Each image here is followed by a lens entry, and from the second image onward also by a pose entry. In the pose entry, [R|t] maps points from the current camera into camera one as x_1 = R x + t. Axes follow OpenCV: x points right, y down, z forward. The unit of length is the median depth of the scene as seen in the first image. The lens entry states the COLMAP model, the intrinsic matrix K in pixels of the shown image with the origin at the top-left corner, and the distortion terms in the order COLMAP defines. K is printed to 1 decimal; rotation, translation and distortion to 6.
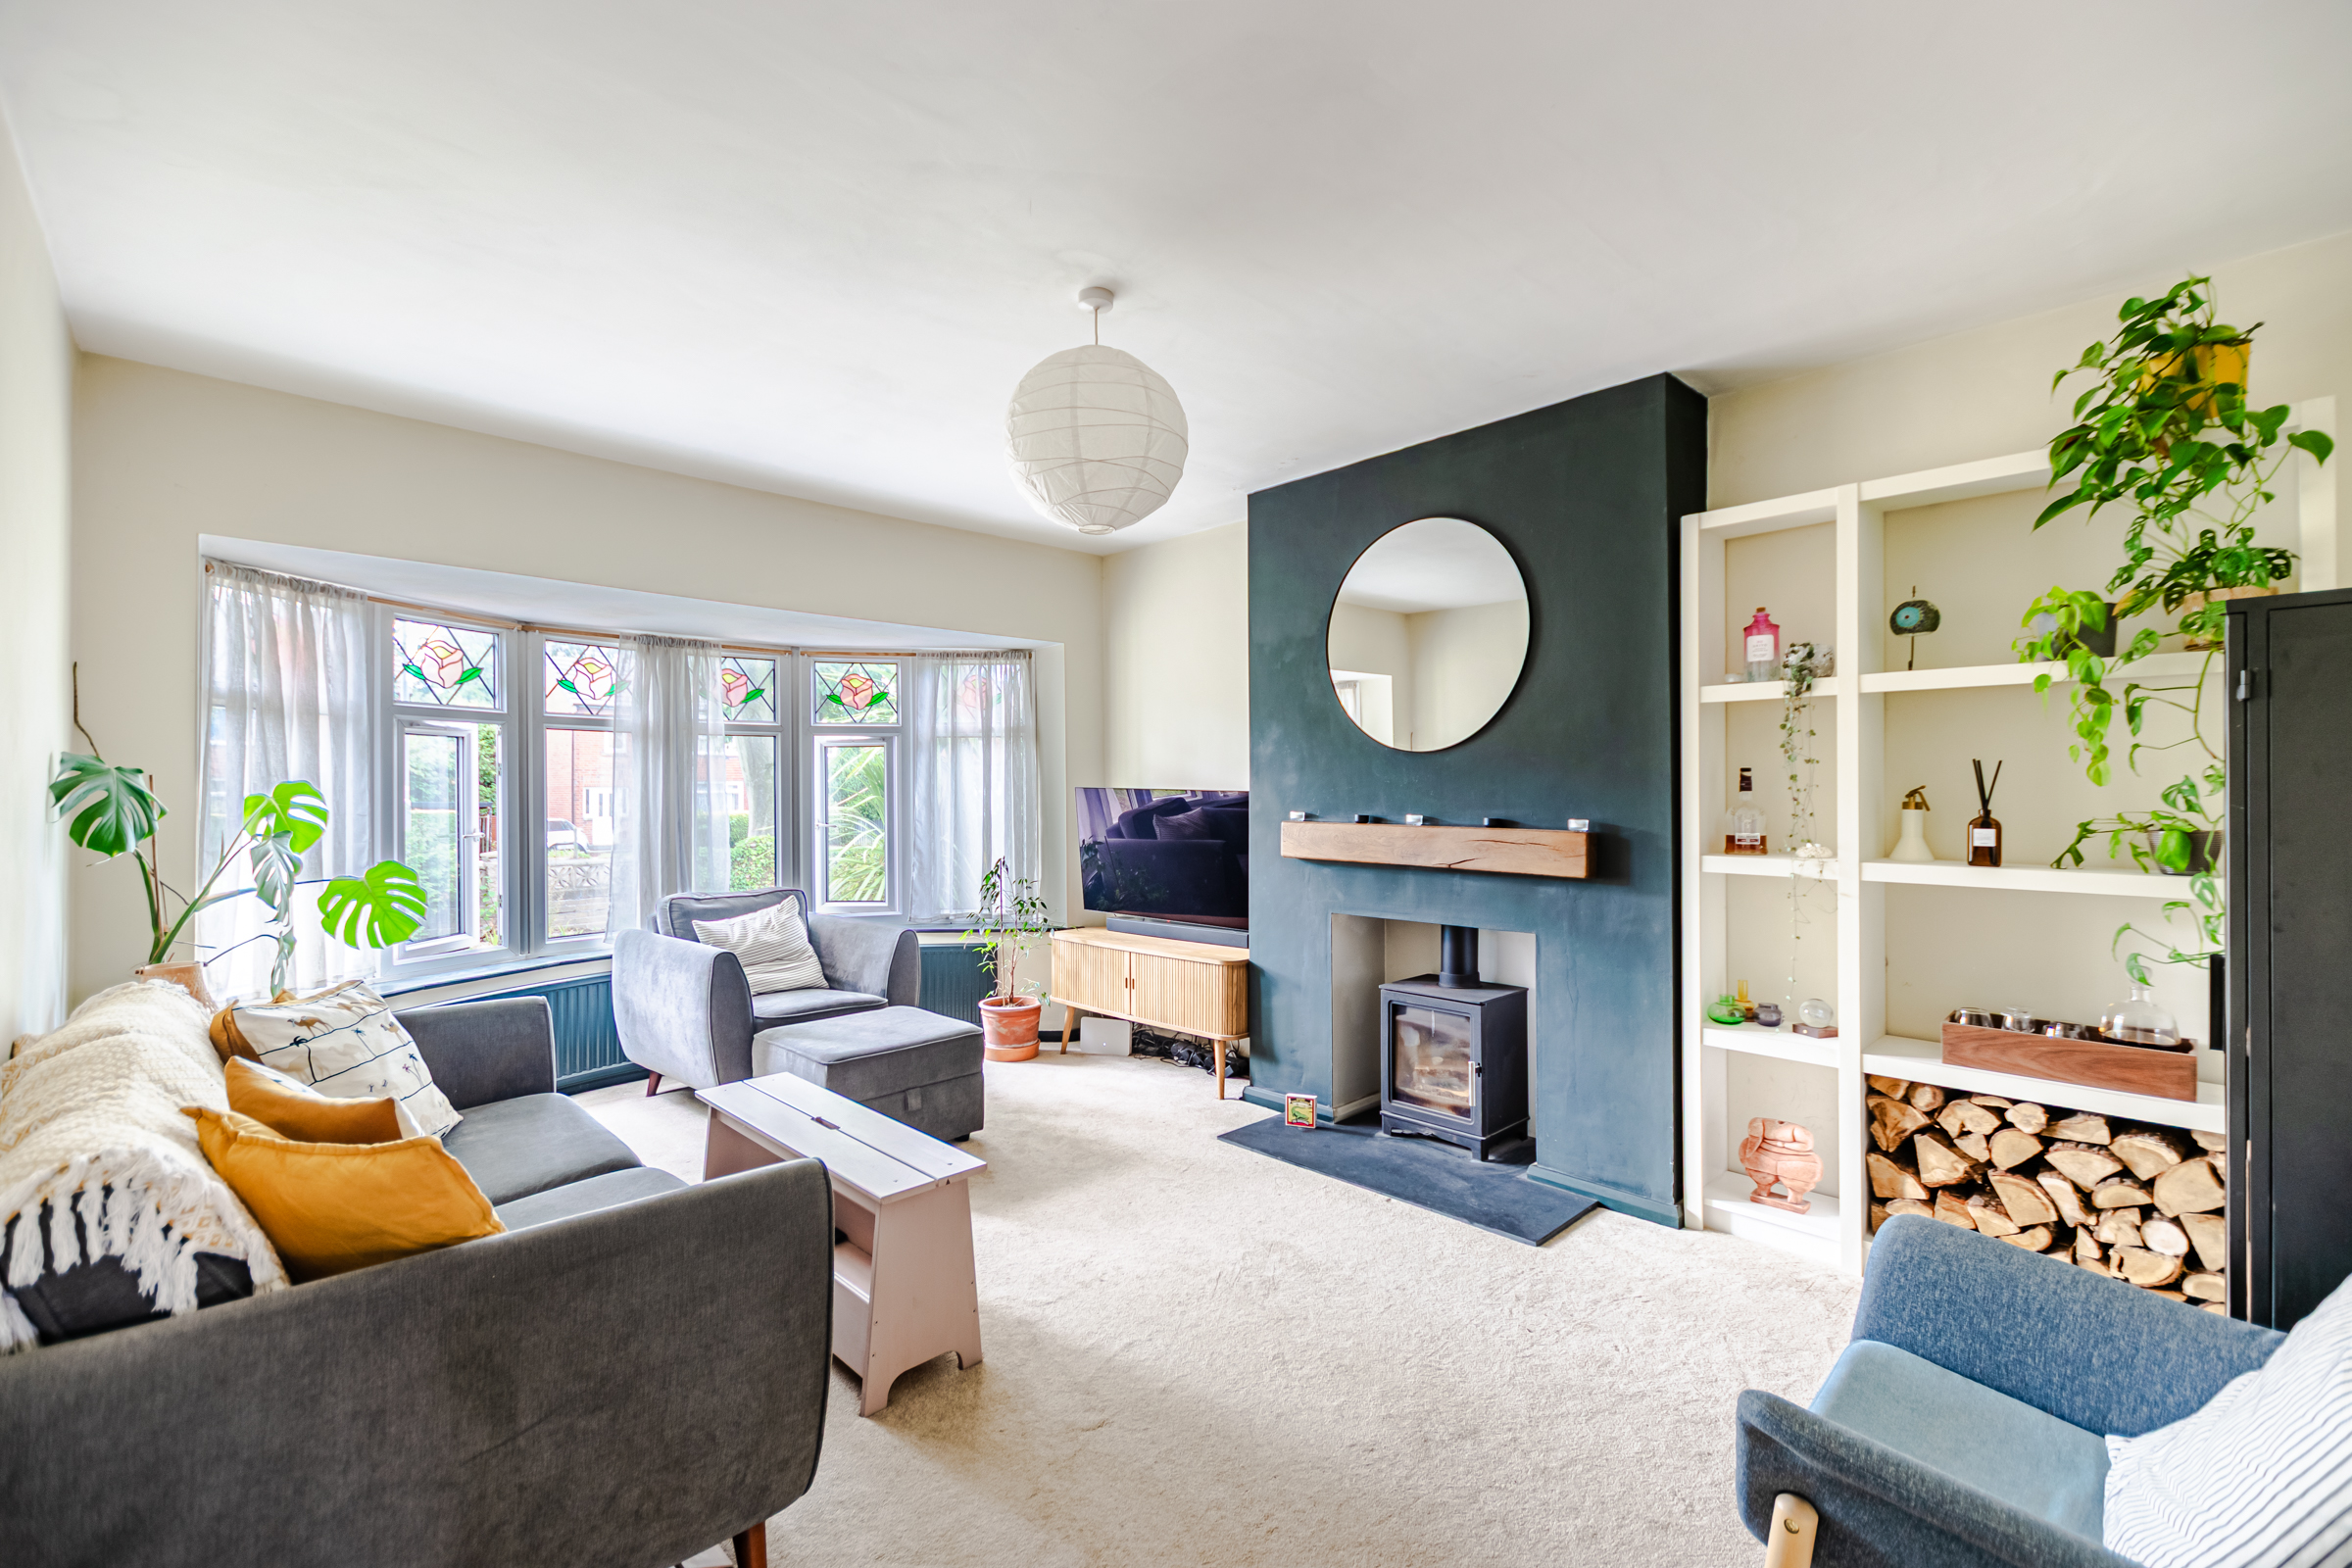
lens RADIAL K [[1011.2, 0, 1166.7], [0, 1011.2, 789.6], [0, 0, 1]] dist [-0.000521, -0.000444]
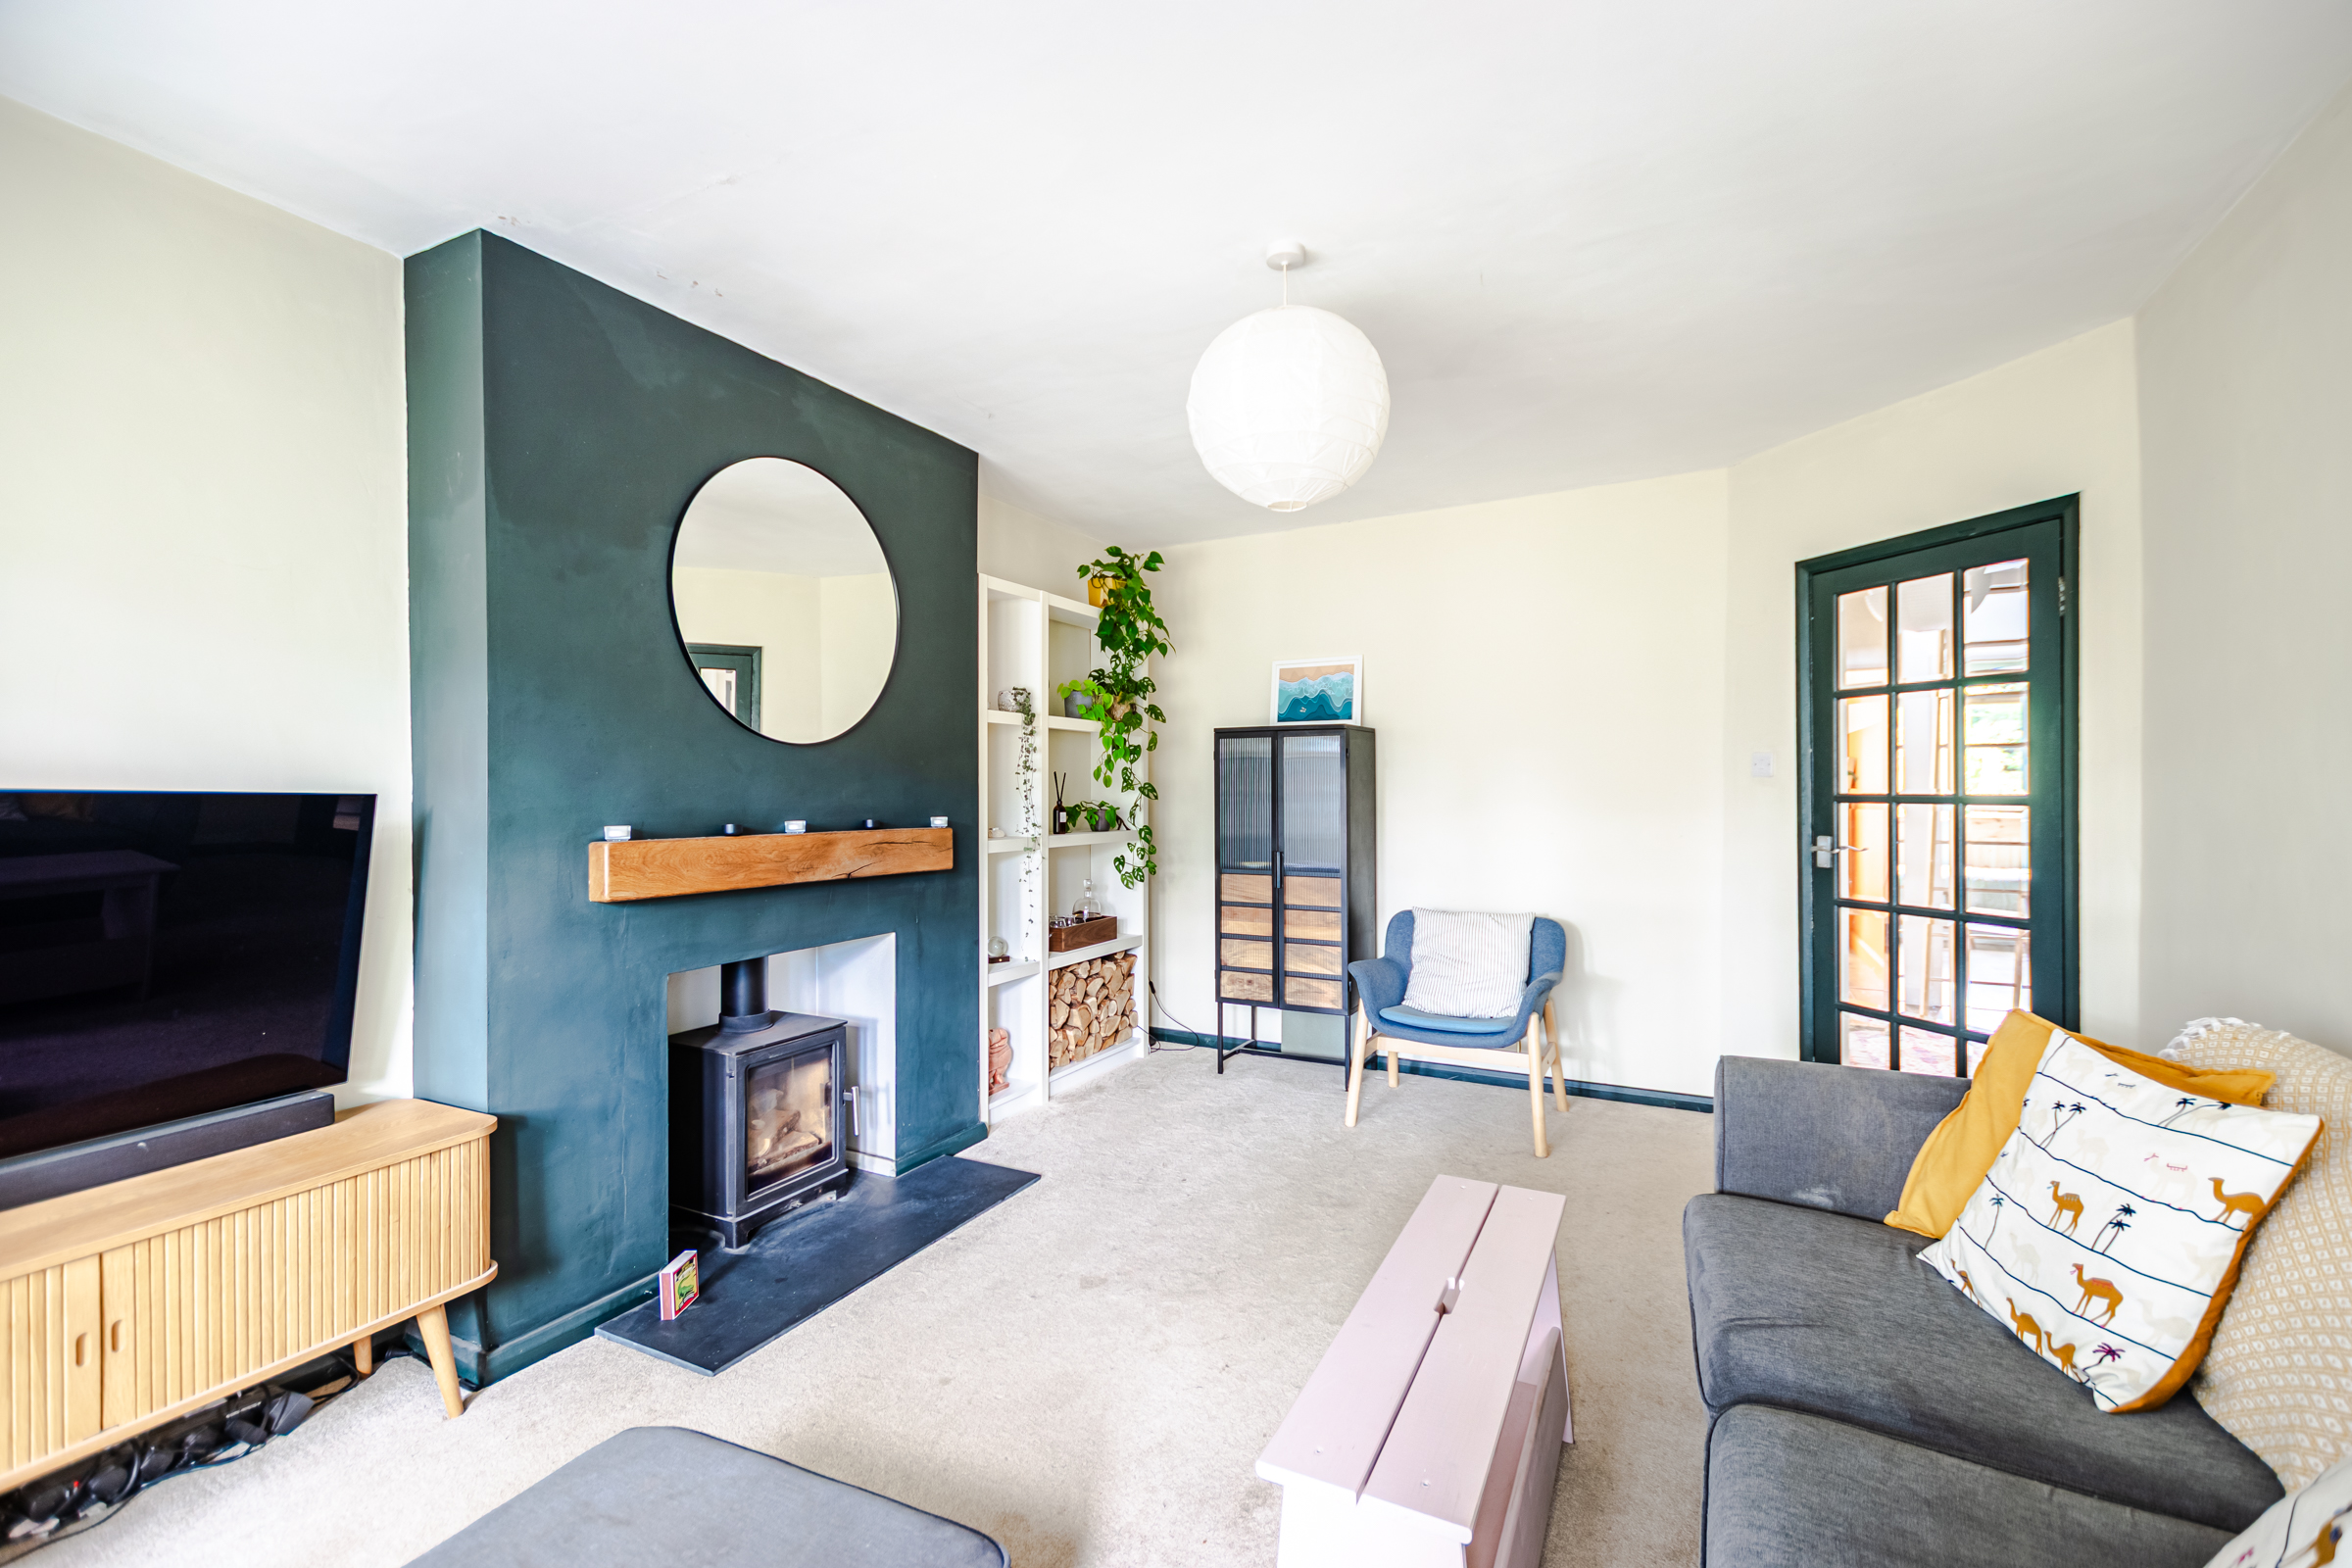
lens RADIAL K [[1011.2, 0, 1164.5], [0, 1011.2, 784.2], [0, 0, 1]] dist [-0.000521, -0.000444]
pose [[-0.315522, 0.006906, 0.948893, -0.687961], [0.004211, 0.999974, -0.005878, 0.001037], [-0.948909, 0.002141, -0.315543, 1.067820]]
